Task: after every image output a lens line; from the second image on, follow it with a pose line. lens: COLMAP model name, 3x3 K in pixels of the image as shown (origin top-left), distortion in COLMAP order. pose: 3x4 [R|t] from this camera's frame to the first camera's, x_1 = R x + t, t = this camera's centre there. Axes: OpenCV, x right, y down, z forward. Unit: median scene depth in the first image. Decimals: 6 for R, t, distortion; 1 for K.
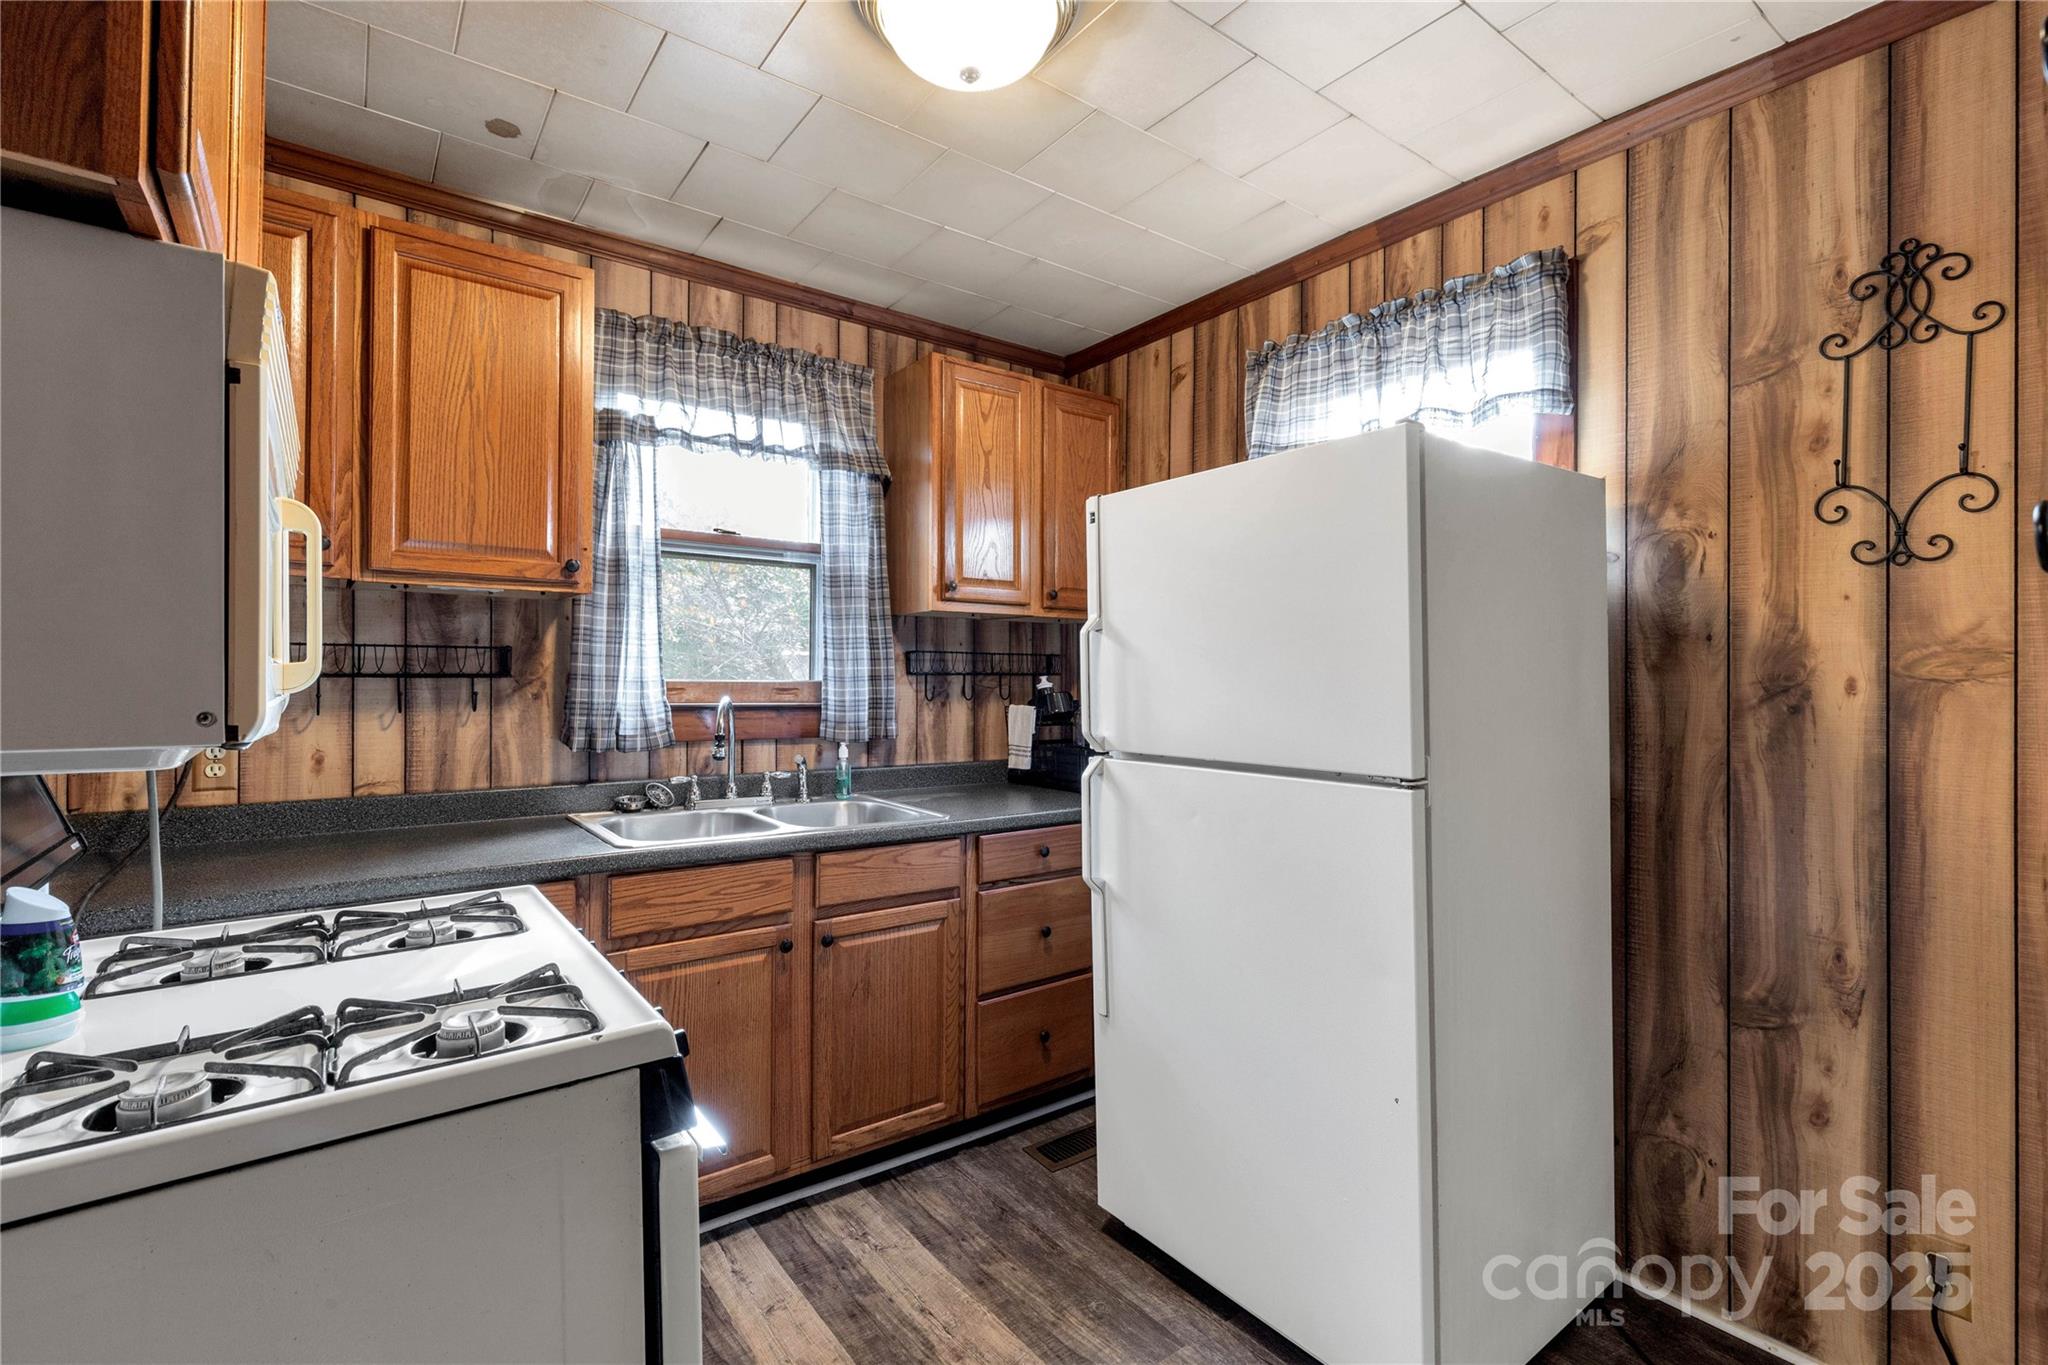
lens RADIAL K [[922.6, 0, 1023.5], [0, 922.6, 673.5], [0, 0, 1]] dist [-0.000695, -0.000060]
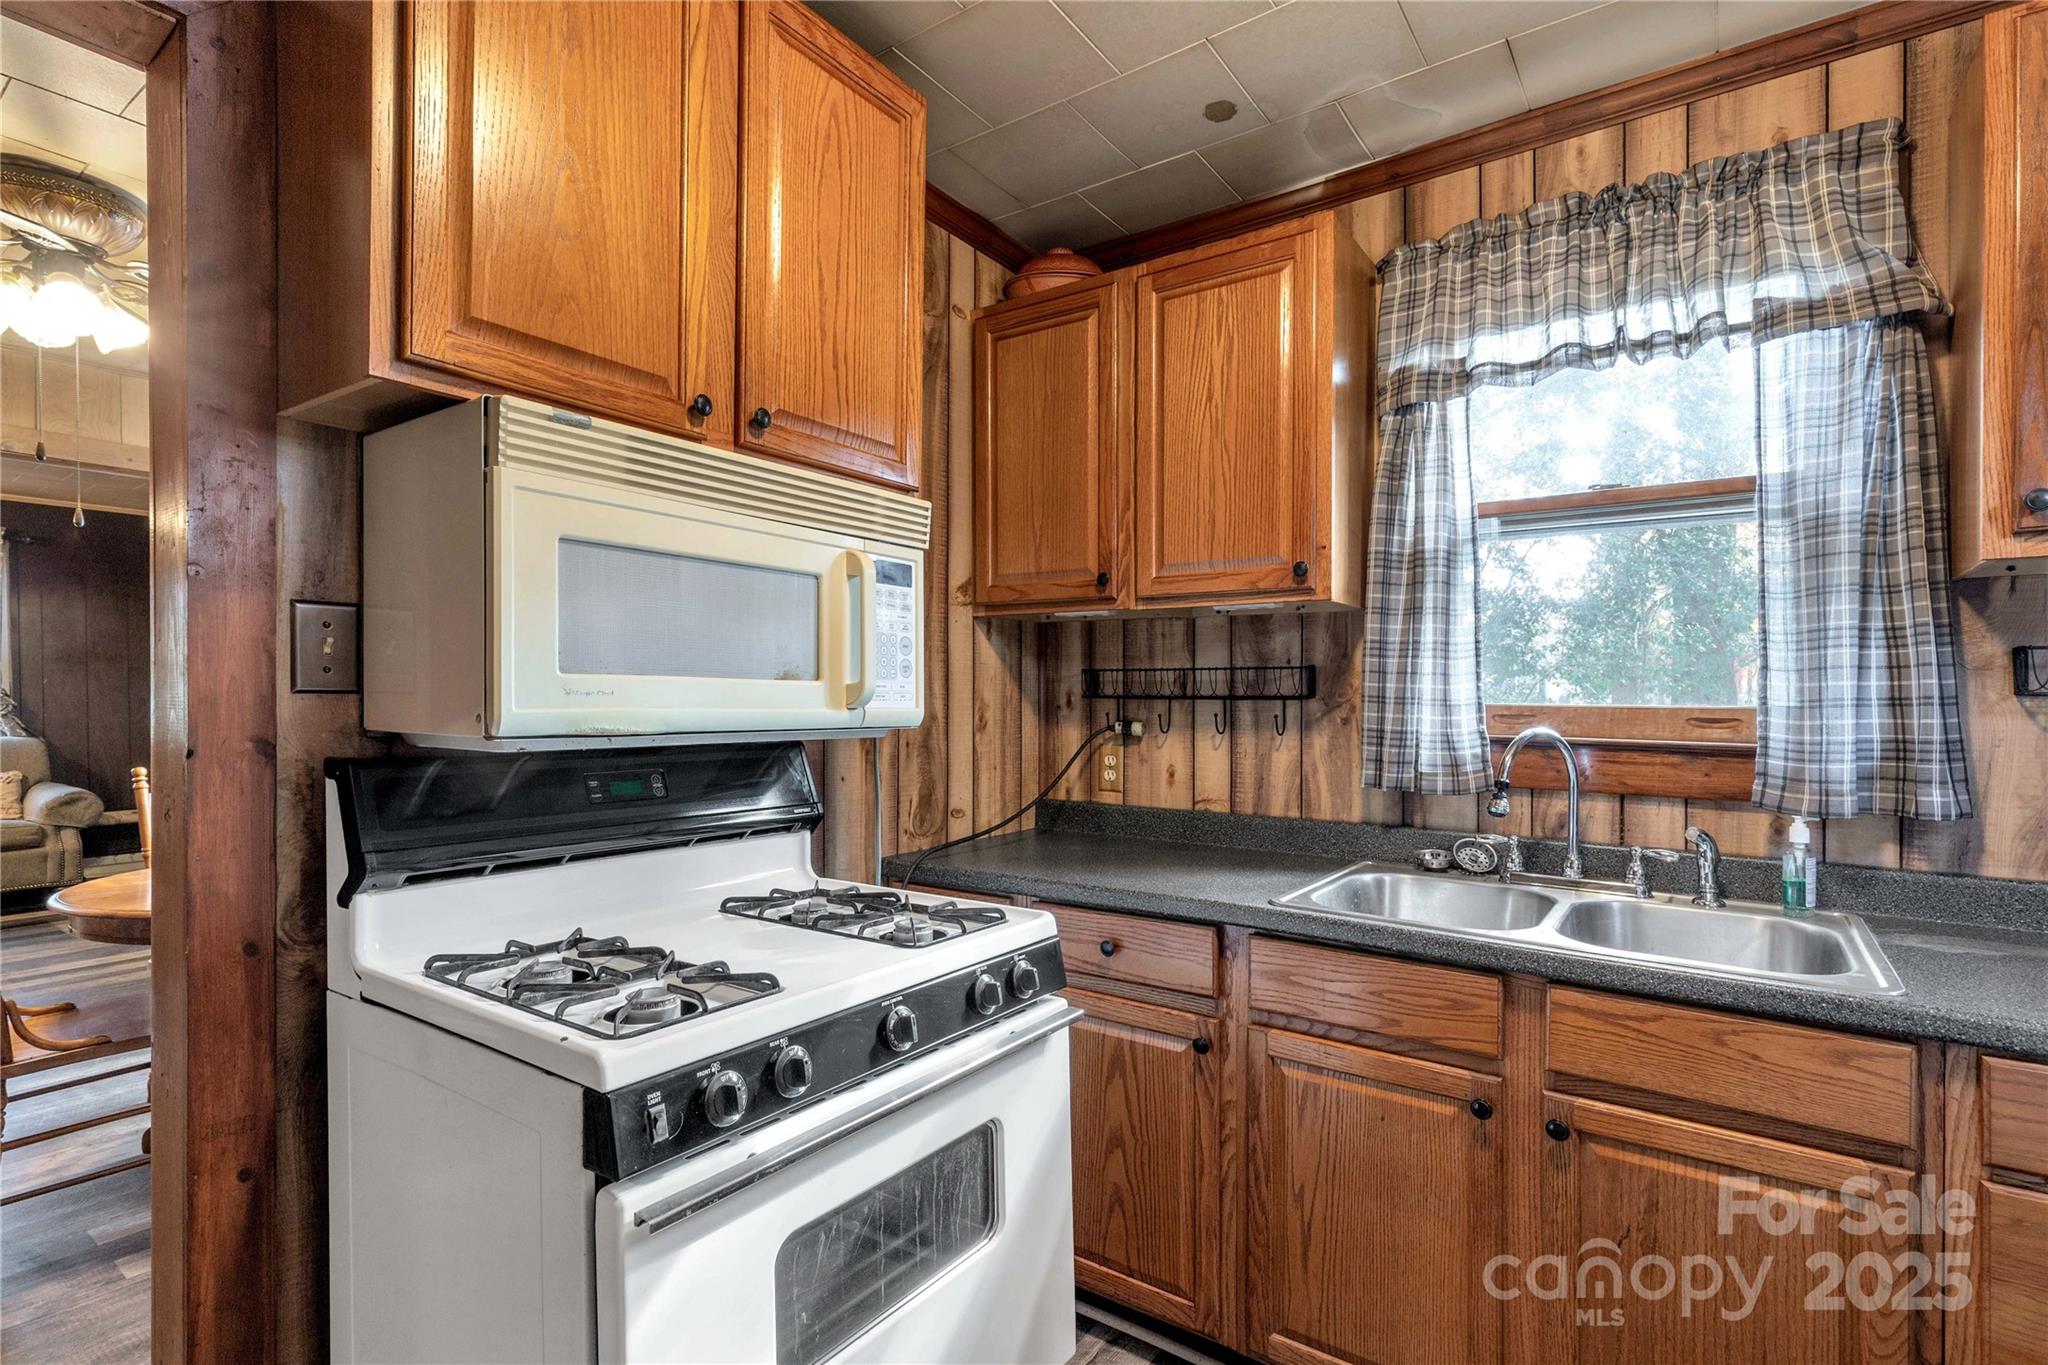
lens RADIAL K [[971.6, 0, 1023.9], [0, 971.6, 706.8], [0, 0, 1]] dist [0.003689, 0.000928]
pose [[0.303381, 0.006084, -0.952850, 0.264209], [-0.001311, 0.999981, 0.005968, 0.005765], [0.952869, -0.000562, 0.303383, 0.423186]]
